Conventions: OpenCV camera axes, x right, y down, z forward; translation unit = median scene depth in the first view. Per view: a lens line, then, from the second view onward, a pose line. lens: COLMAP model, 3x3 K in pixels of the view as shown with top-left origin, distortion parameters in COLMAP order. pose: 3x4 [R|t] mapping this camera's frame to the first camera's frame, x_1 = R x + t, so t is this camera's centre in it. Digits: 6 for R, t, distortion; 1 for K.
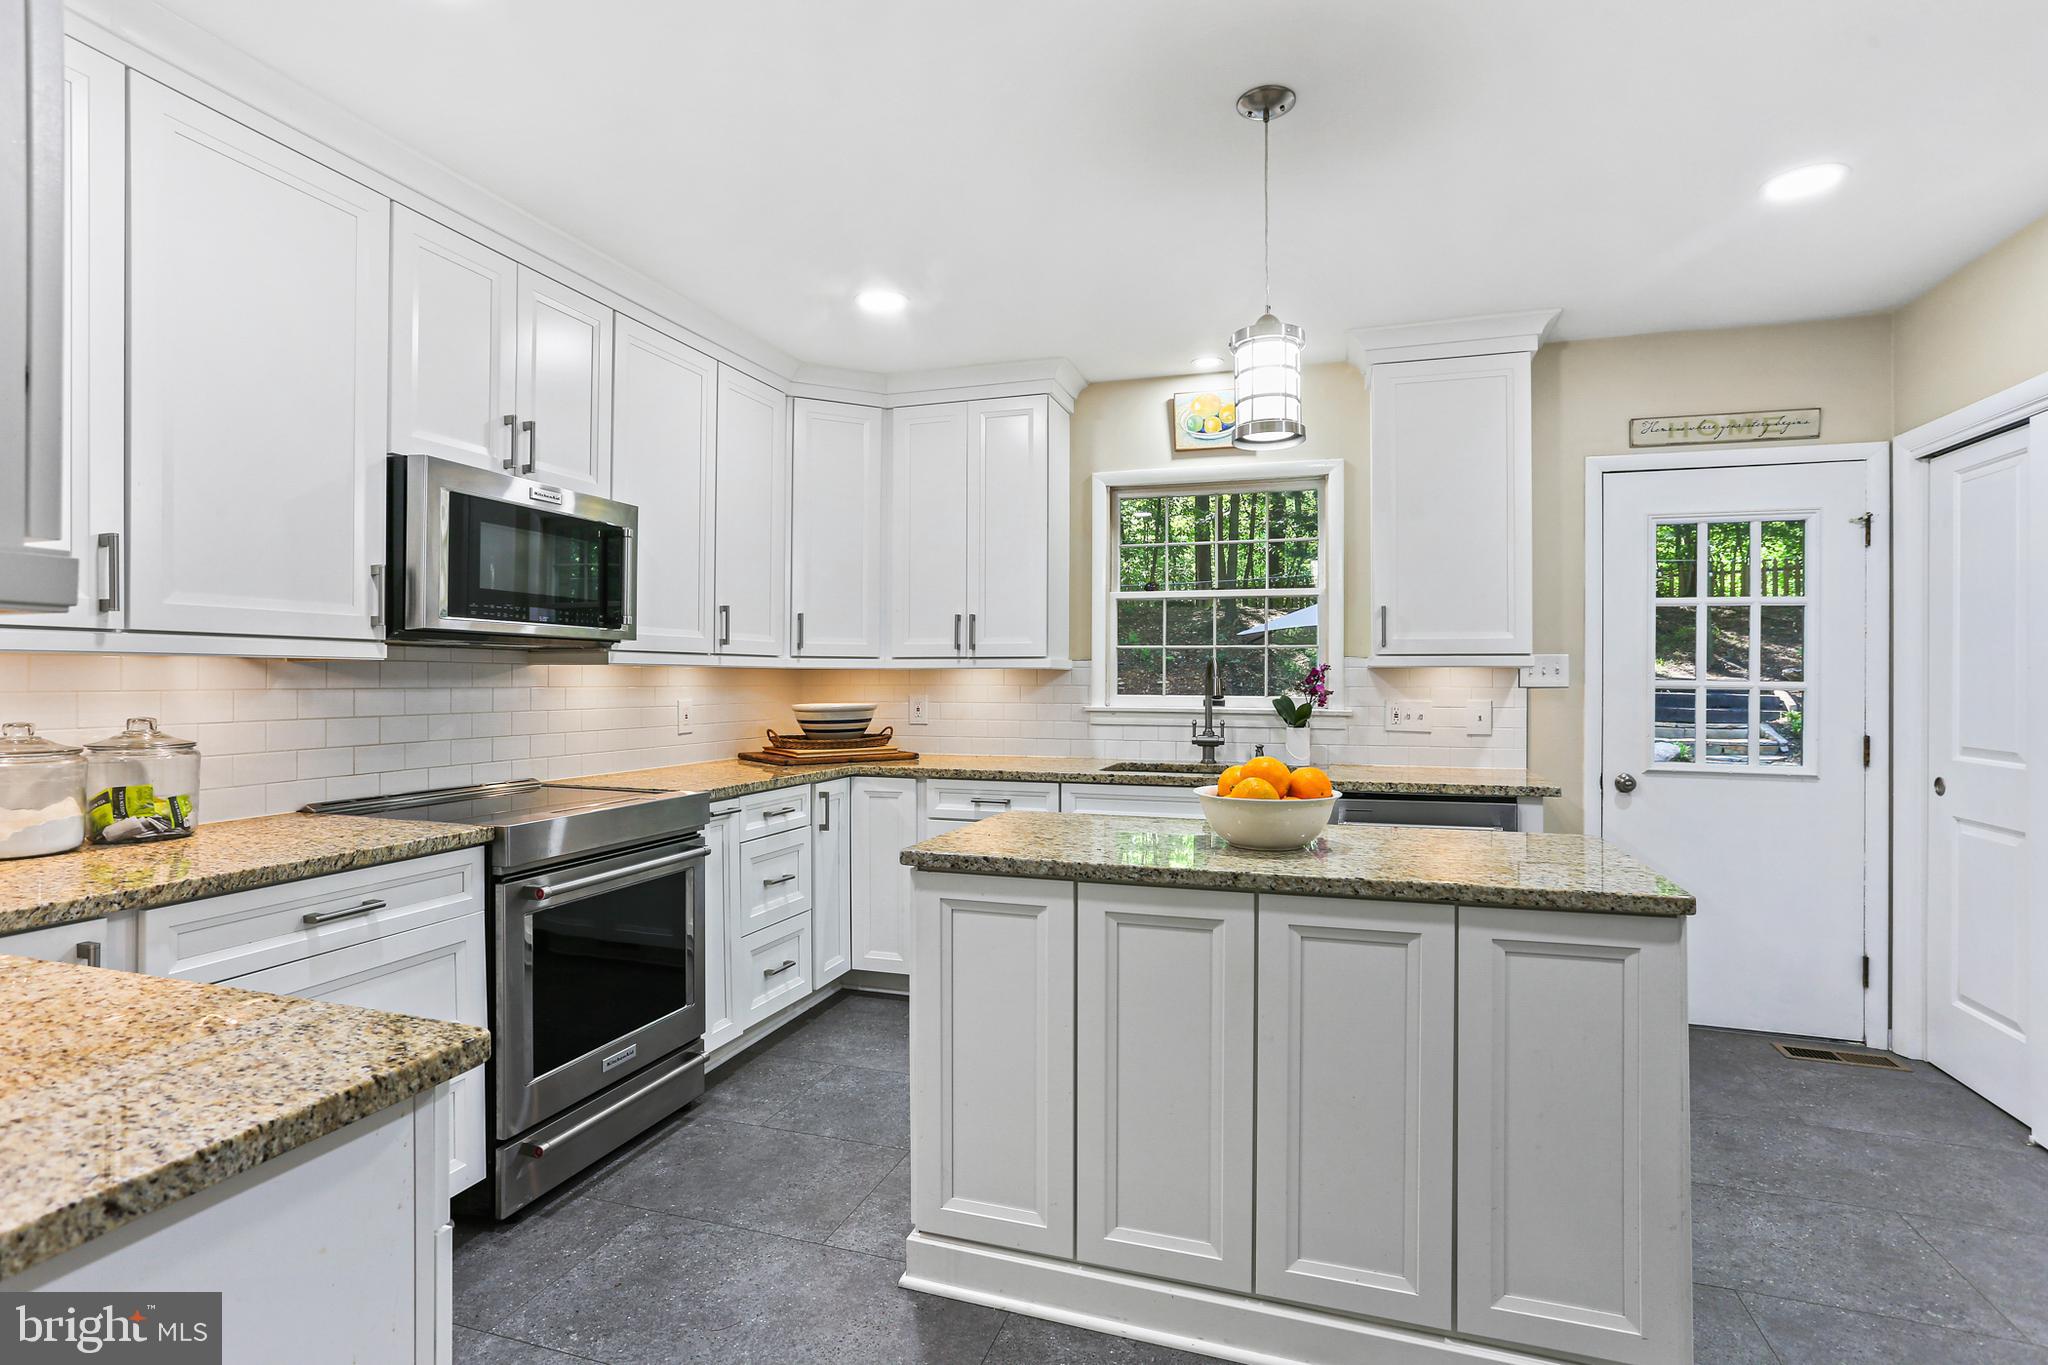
lens RADIAL K [[1003.5, 0, 1008.7], [0, 1003.5, 677.5], [0, 0, 1]] dist [-0.024307, 0.010232]
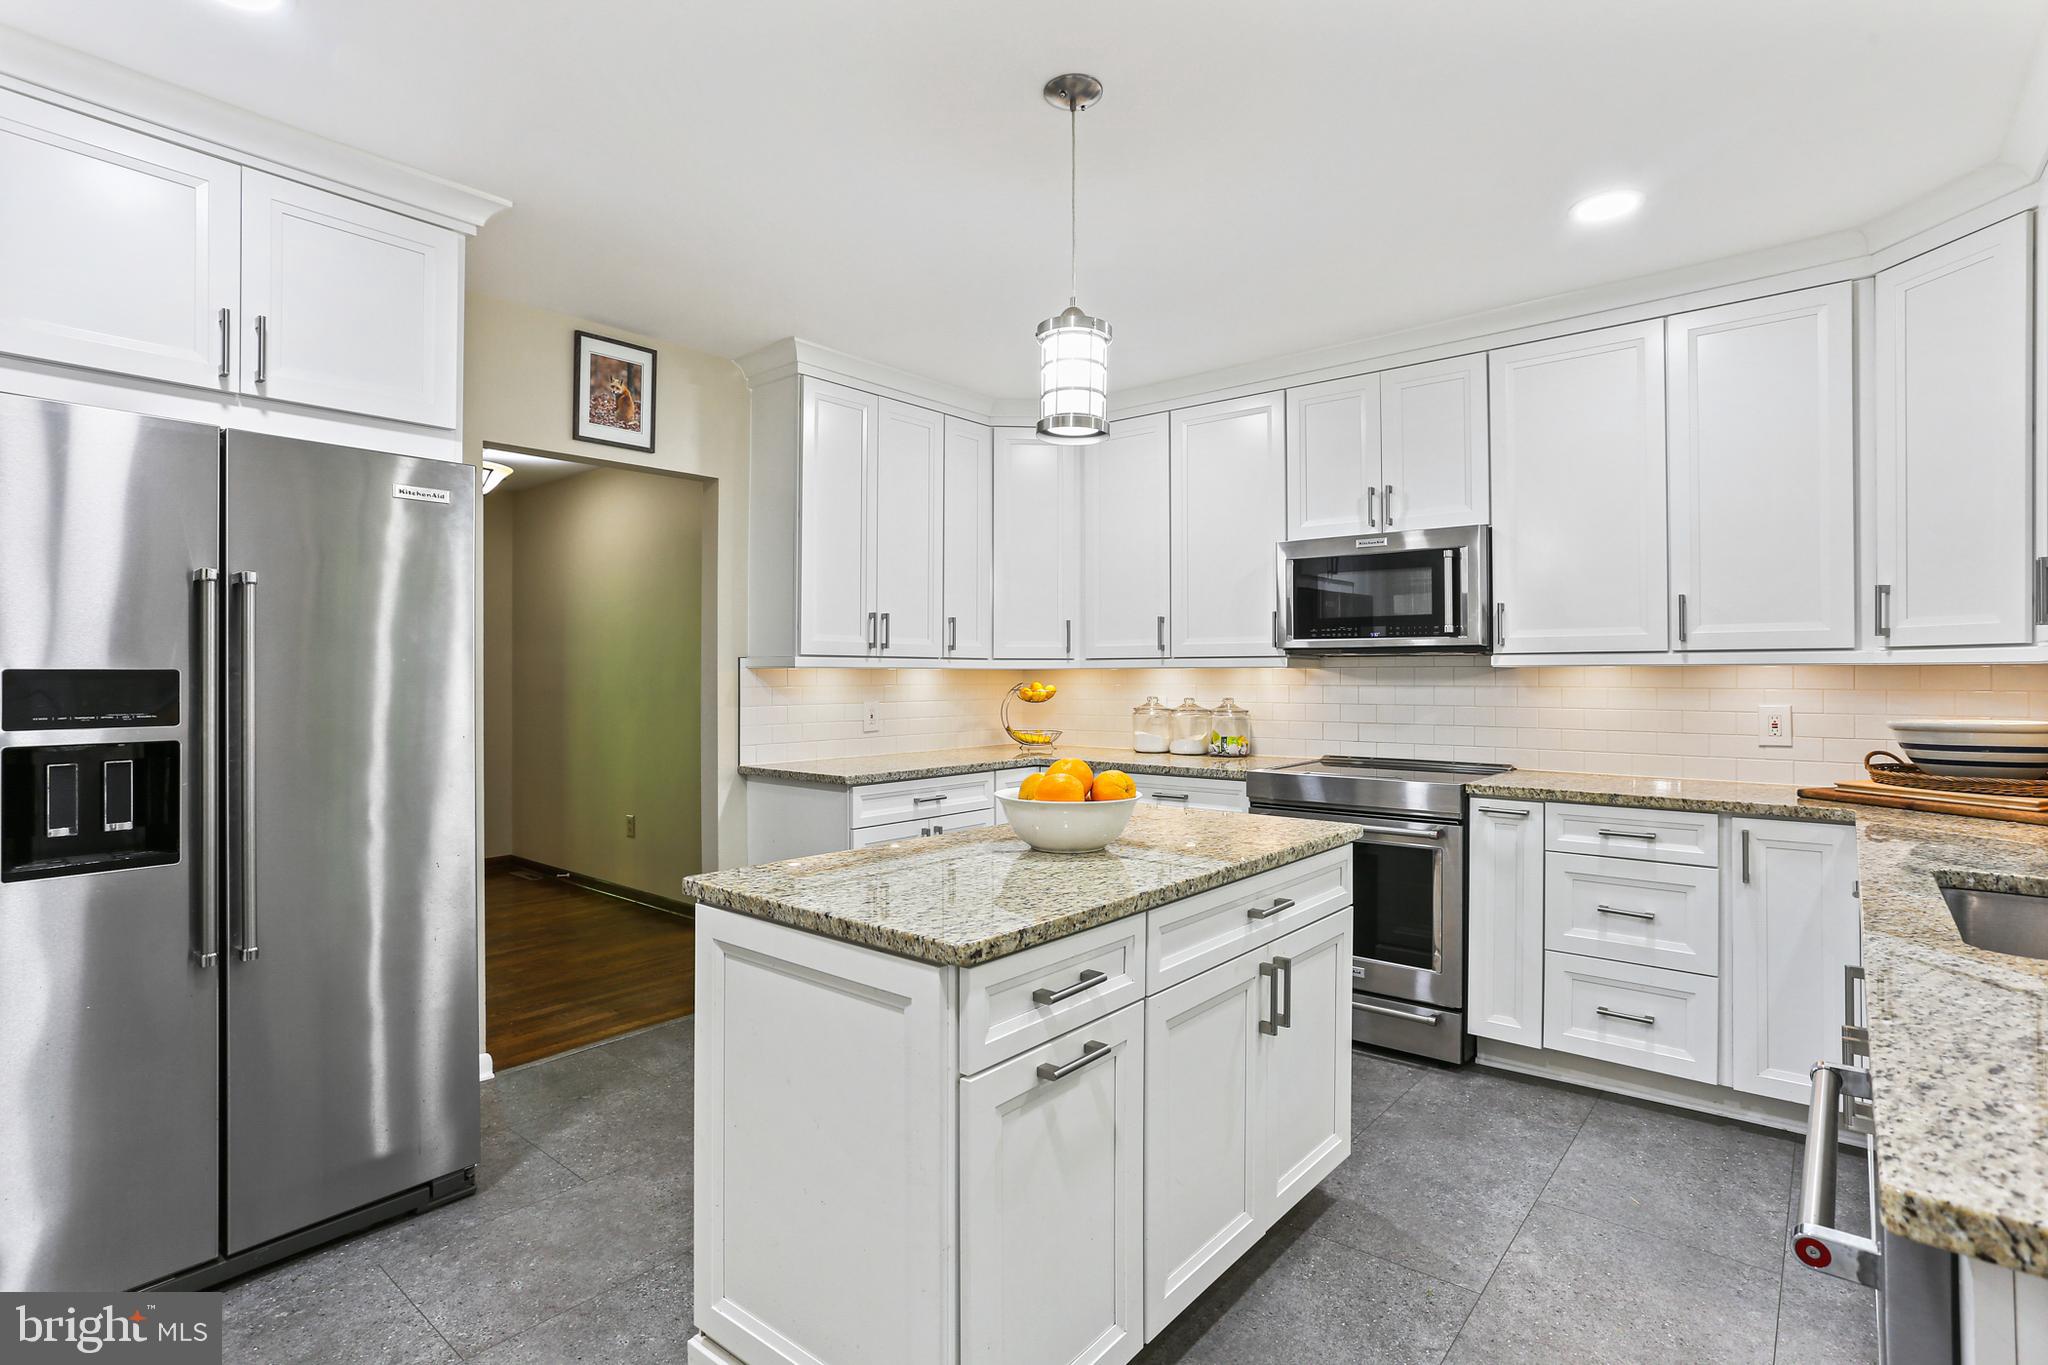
lens RADIAL K [[1003.5, 0, 1018.0], [0, 1003.5, 680.0], [0, 0, 1]] dist [-0.024307, 0.010232]
pose [[-0.345633, 0.000461, -0.938370, 0.741420], [-0.001133, 0.999999, 0.000908, 0.001223], [0.938369, 0.001377, -0.345632, 0.790492]]
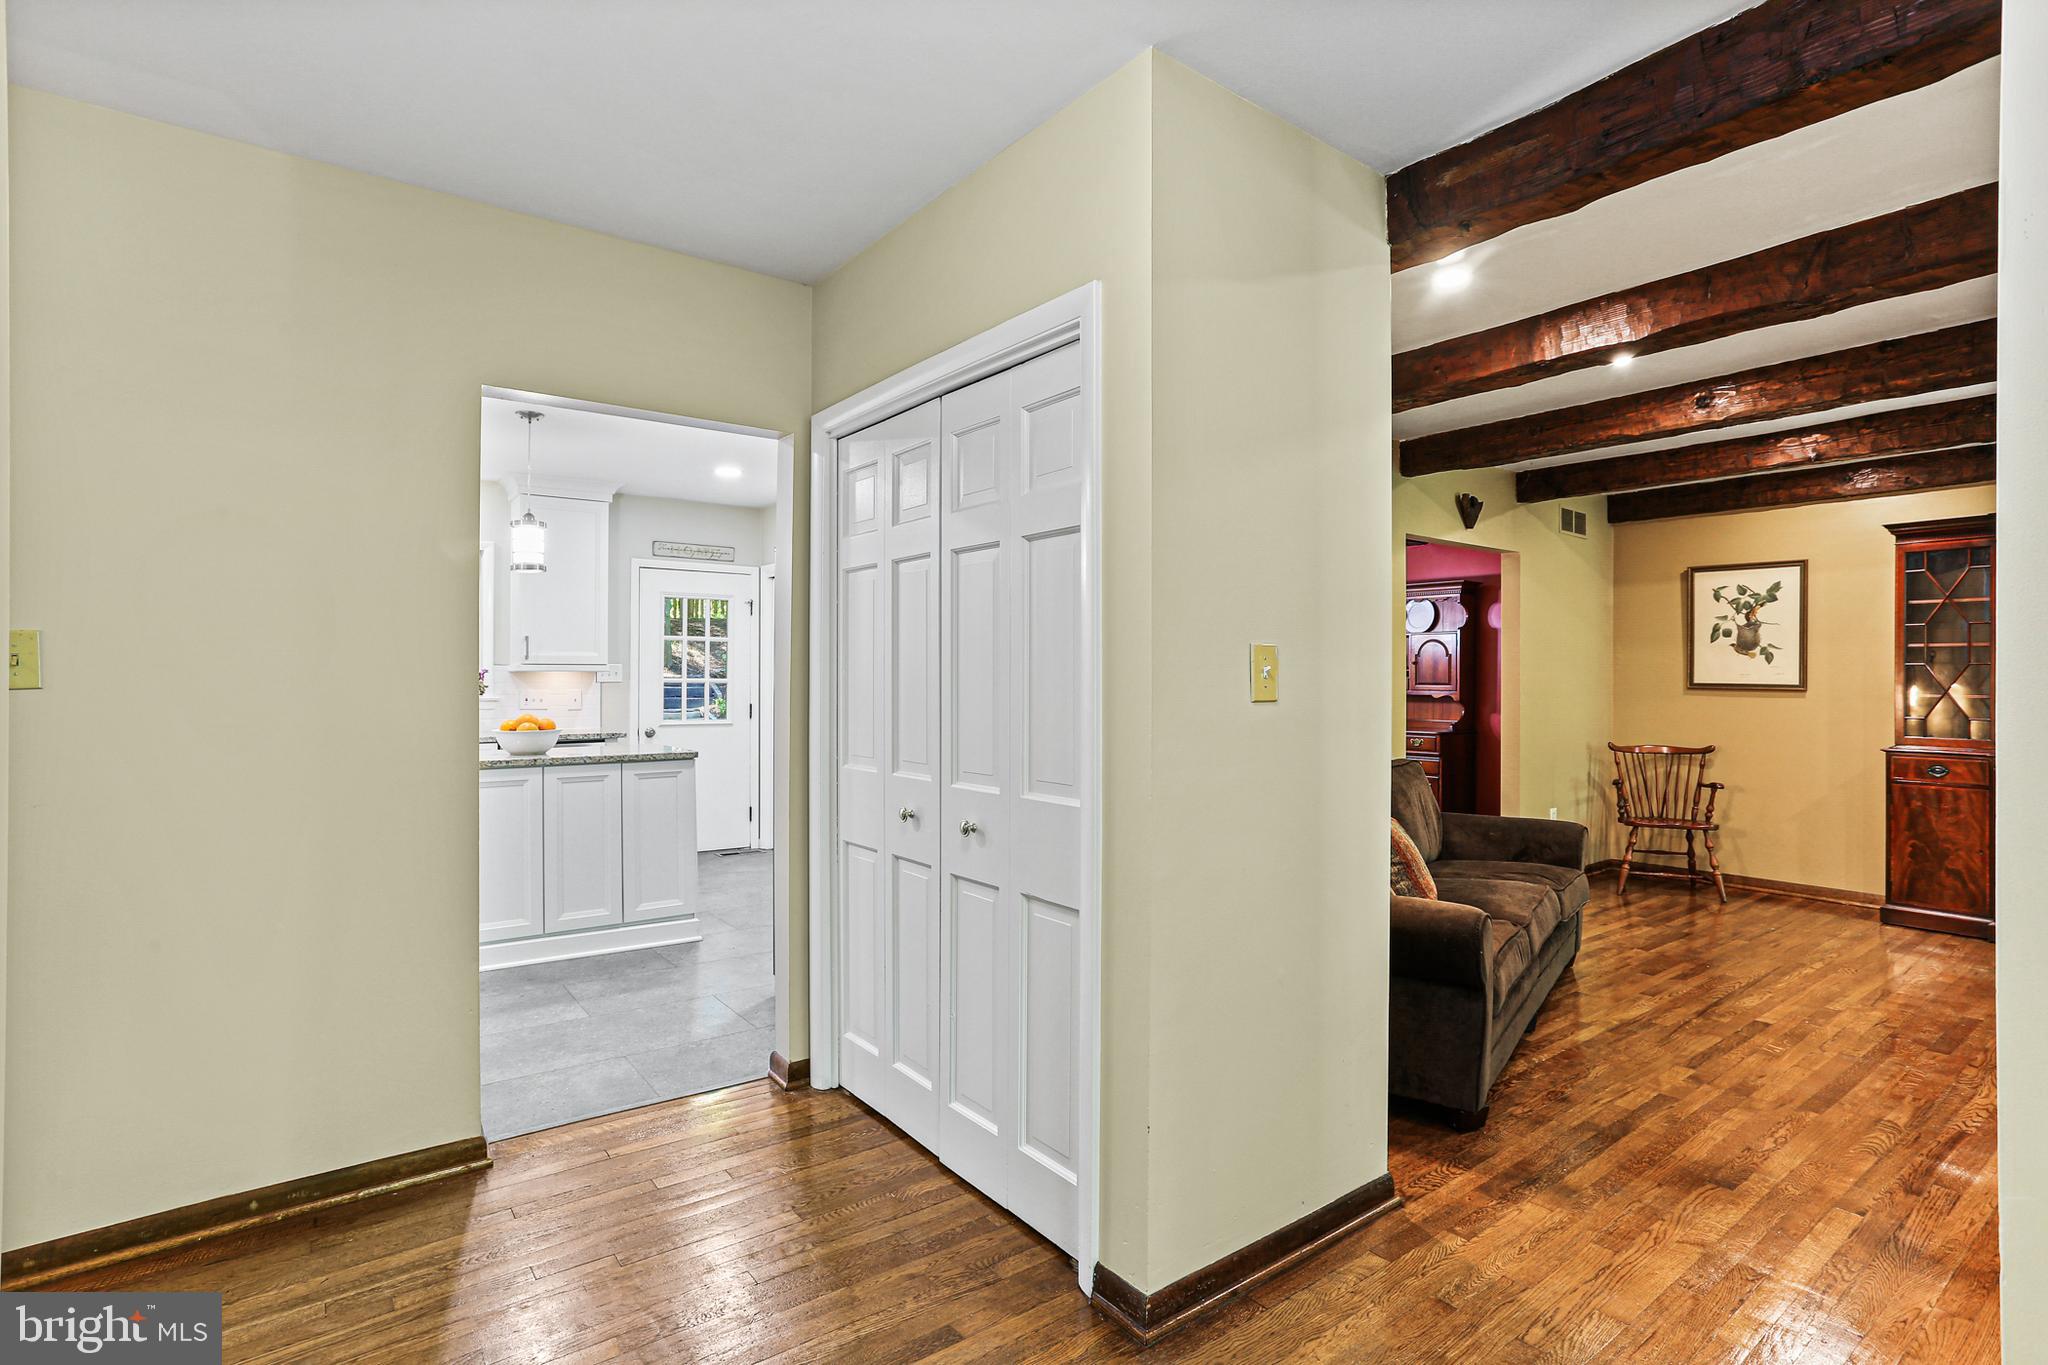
lens RADIAL K [[1003.5, 0, 1024.3], [0, 1003.5, 680.4], [0, 0, 1]] dist [-0.024307, 0.010232]
pose [[0.569530, -0.004063, 0.821960, -0.867900], [-0.001253, 0.999982, 0.005811, -0.008581], [-0.821969, -0.004339, 0.569515, -1.078694]]
